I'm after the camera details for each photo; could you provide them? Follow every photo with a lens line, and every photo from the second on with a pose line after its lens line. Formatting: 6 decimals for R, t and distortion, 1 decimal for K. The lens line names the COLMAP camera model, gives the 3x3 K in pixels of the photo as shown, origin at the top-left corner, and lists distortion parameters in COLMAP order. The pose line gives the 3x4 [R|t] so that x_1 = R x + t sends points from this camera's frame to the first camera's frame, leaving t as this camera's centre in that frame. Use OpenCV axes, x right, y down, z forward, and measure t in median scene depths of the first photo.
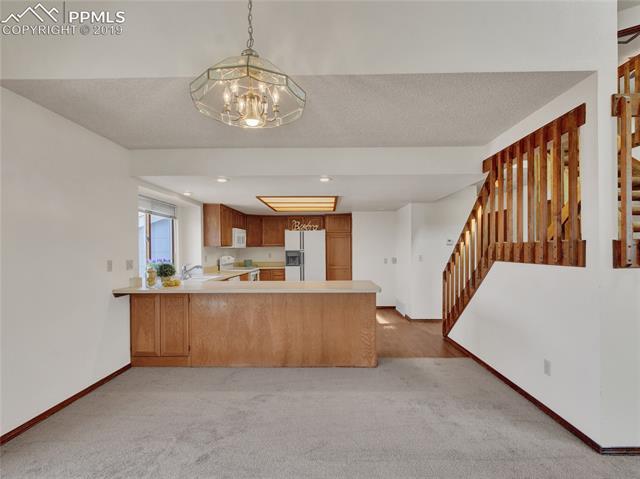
lens RADIAL K [[313.7, 0, 323.1], [0, 313.7, 243.8], [0, 0, 1]] dist [0.014873, 0.000123]
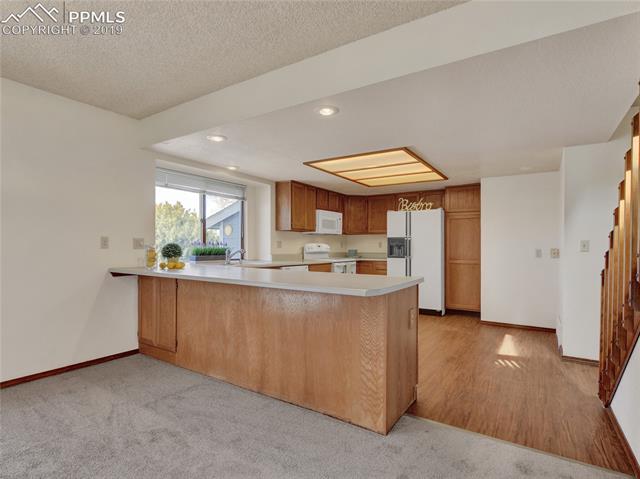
lens RADIAL K [[337.9, 0, 320.0], [0, 337.9, 239.5], [0, 0, 1]] dist [-0.000125, -0.000111]
pose [[0.852427, 0.000646, -0.522846, 0.222559], [-0.000220, 1.000000, 0.000877, 0.033034], [0.522846, -0.000633, 0.852427, 0.262831]]
